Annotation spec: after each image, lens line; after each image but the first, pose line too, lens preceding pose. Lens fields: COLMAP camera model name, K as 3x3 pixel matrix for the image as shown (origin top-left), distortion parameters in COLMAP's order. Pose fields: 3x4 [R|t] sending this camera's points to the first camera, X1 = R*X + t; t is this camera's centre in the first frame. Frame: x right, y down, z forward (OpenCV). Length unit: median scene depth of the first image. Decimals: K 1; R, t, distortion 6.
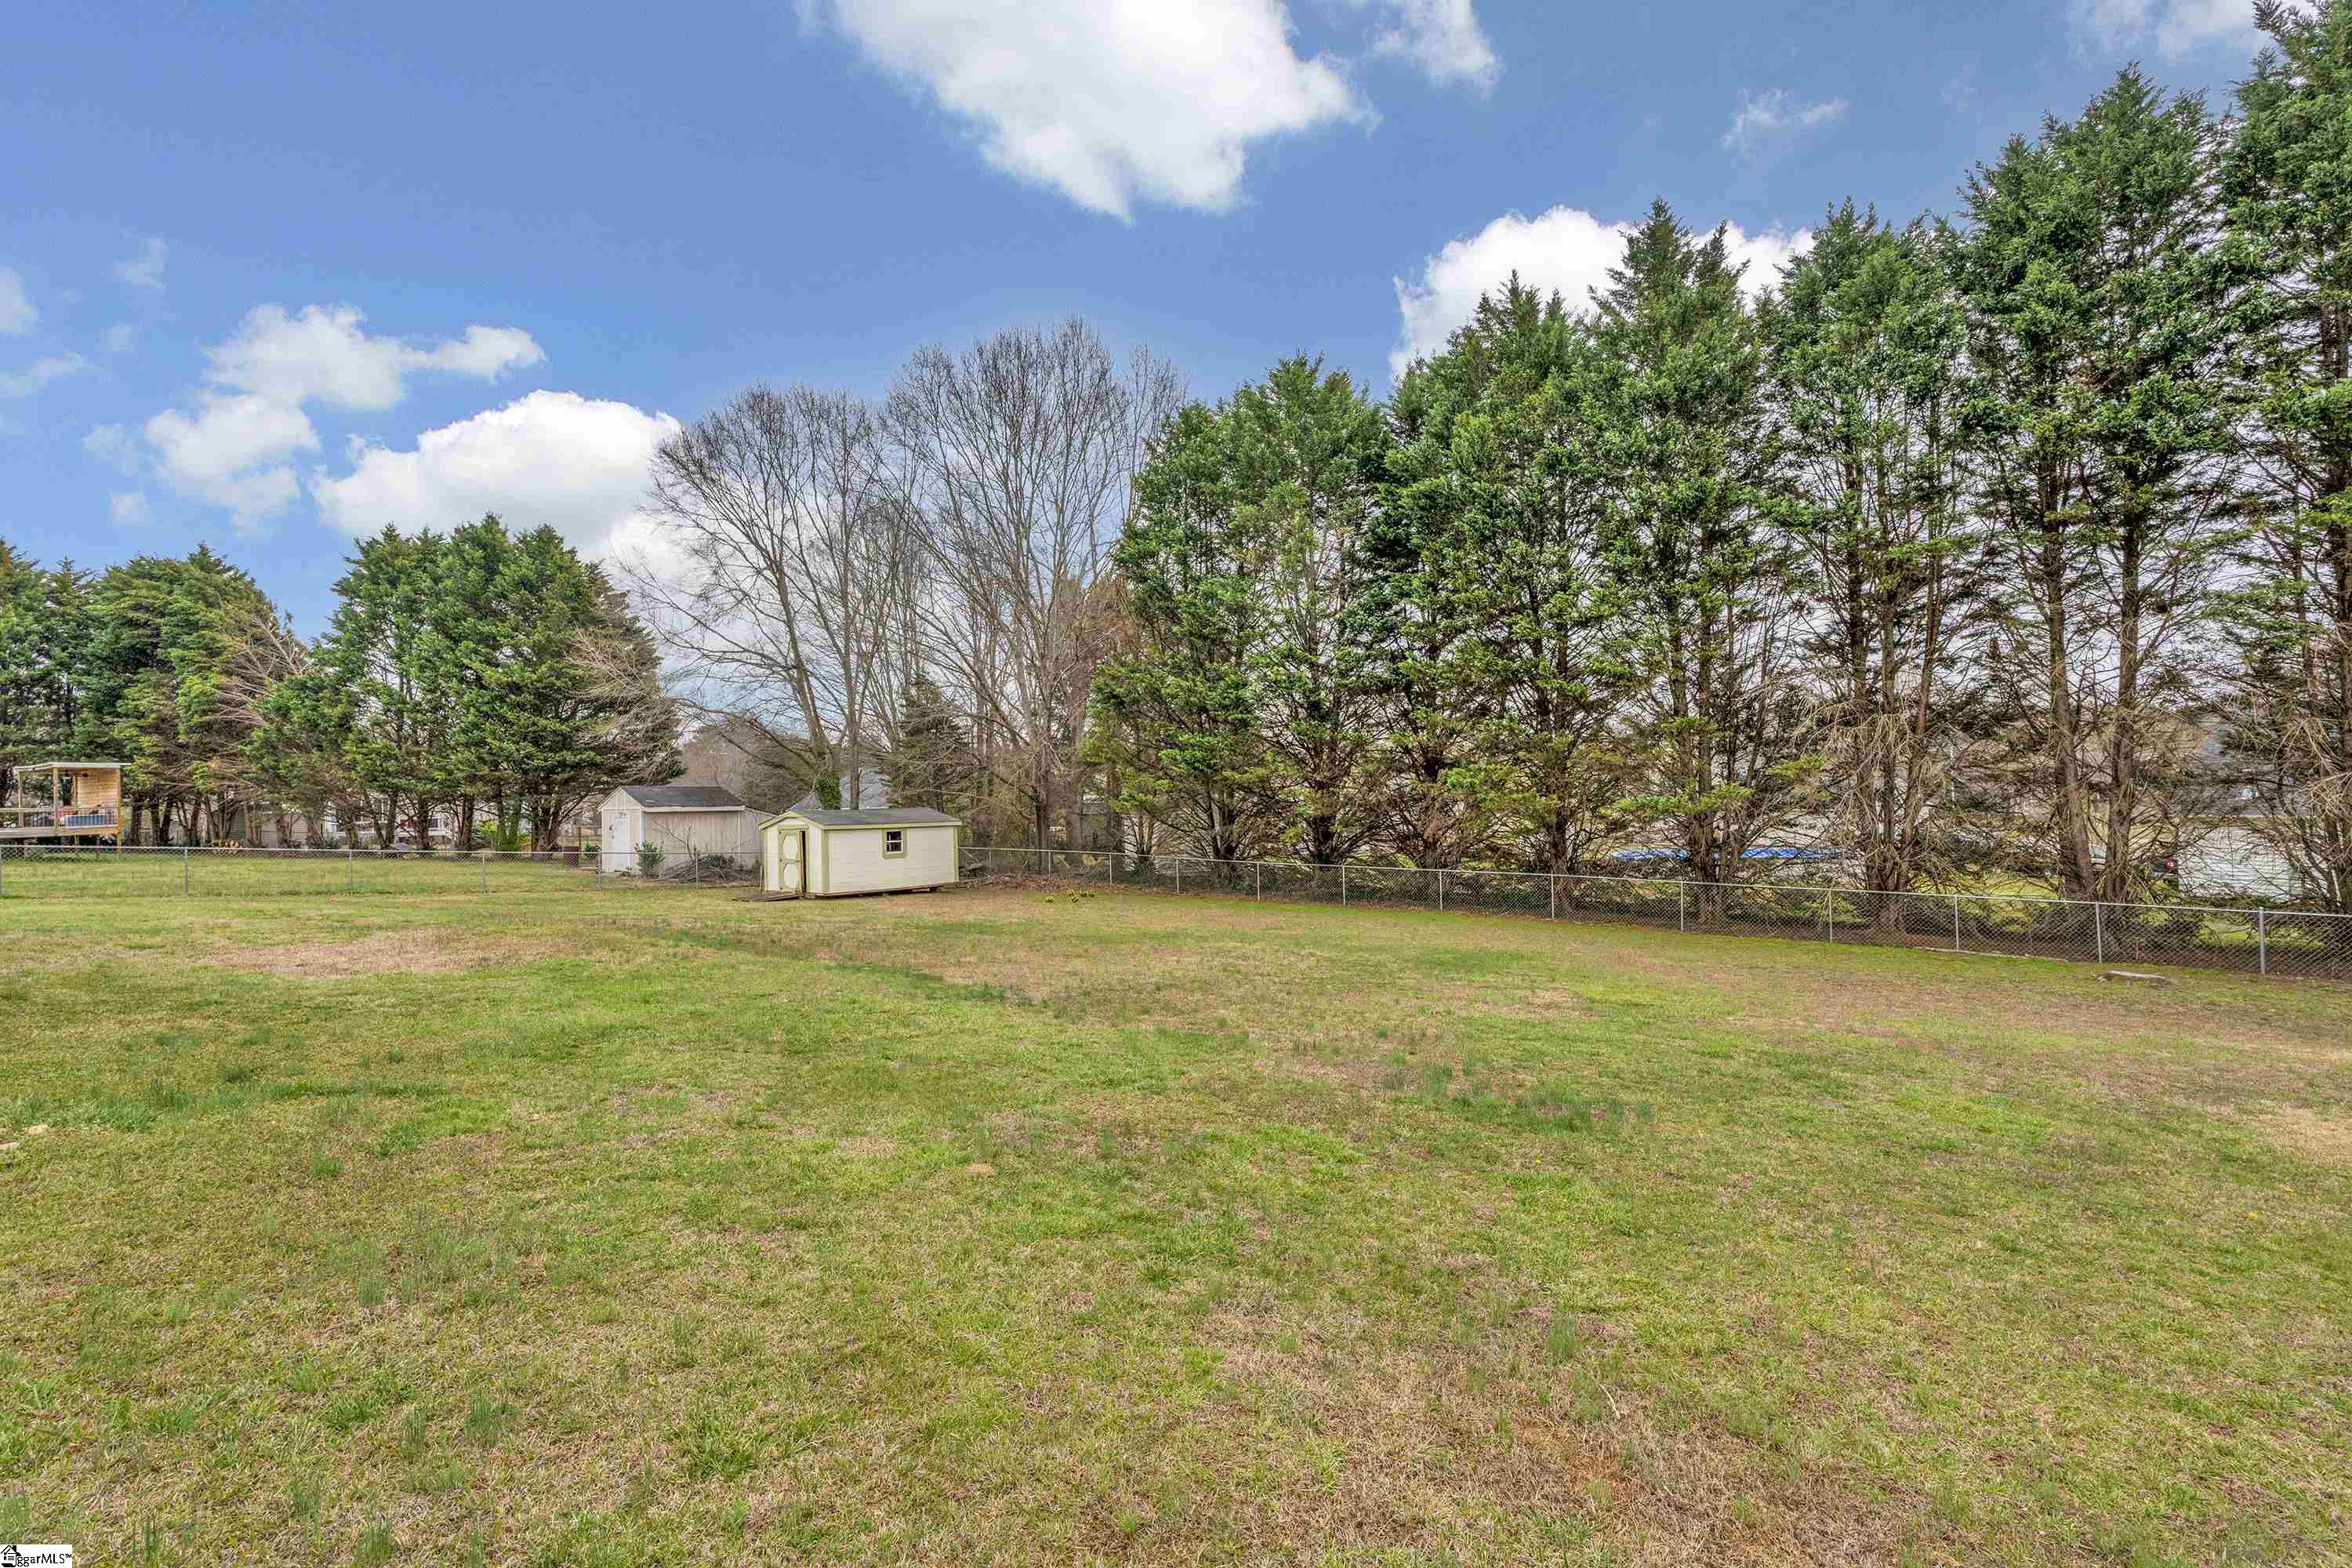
lens RADIAL K [[1026.7, 0, 1183.9], [0, 1026.7, 791.7], [0, 0, 1]] dist [0.016211, -0.000486]
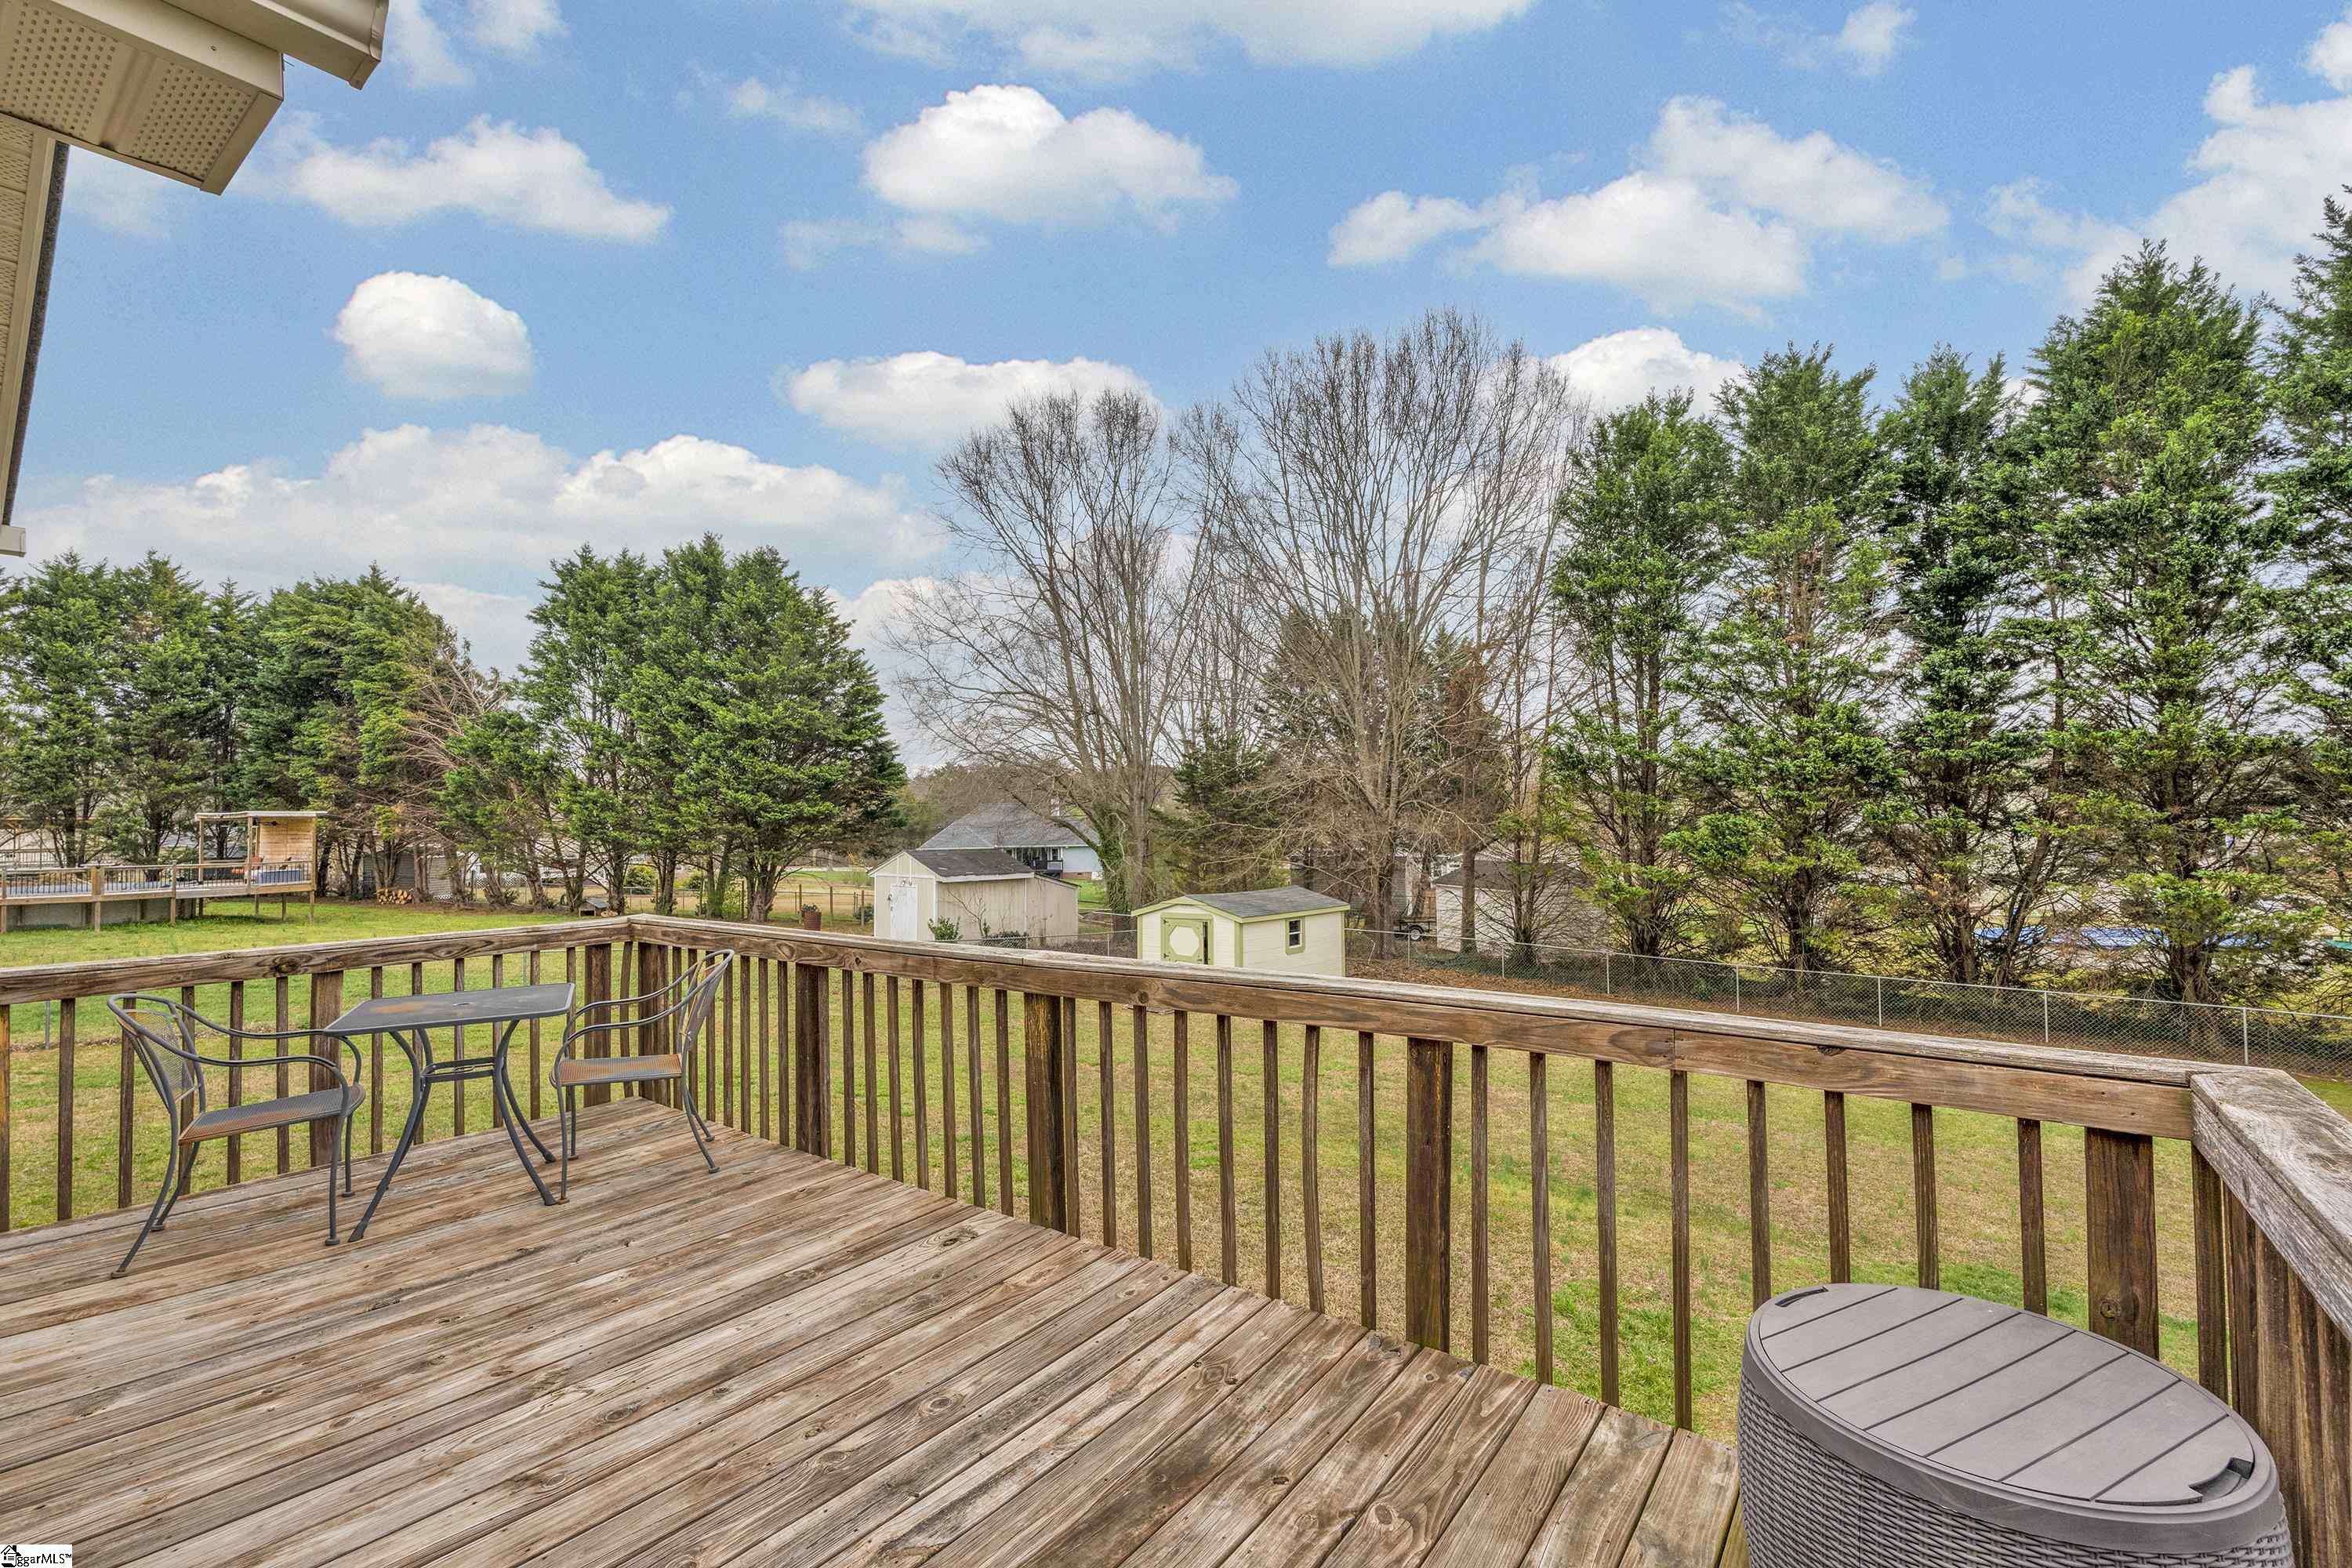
lens RADIAL K [[1026.7, 0, 1170.5], [0, 1026.7, 781.2], [0, 0, 1]] dist [0.016211, -0.000486]
pose [[0.999714, 0.013193, -0.019961, -0.241896], [-0.013876, 0.999309, -0.034485, -0.028326], [0.019492, 0.034752, 0.999206, 0.116147]]
